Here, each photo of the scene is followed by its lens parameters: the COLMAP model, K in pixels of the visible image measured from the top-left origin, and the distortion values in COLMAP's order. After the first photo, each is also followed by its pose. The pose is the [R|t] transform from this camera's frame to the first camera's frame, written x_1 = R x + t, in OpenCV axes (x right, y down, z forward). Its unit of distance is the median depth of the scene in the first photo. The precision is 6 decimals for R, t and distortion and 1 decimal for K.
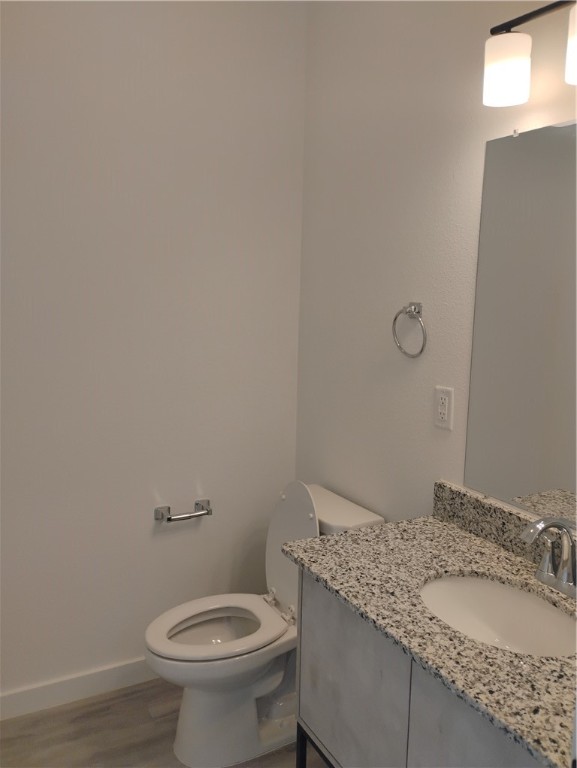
lens RADIAL K [[640.1, 0, 292.5], [0, 640.1, 386.6], [0, 0, 1]] dist [0.026759, -0.056111]
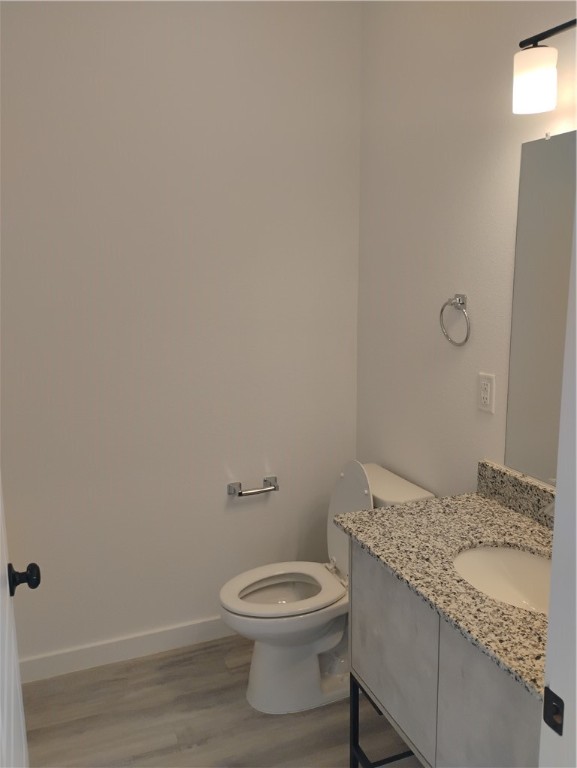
lens RADIAL K [[640.1, 0, 286.5], [0, 640.1, 381.5], [0, 0, 1]] dist [0.026759, -0.056111]
pose [[0.991282, -0.013366, -0.131081, 0.045897], [0.016665, 0.999571, 0.024102, -0.017982], [0.130702, -0.026076, 0.991079, -0.111750]]
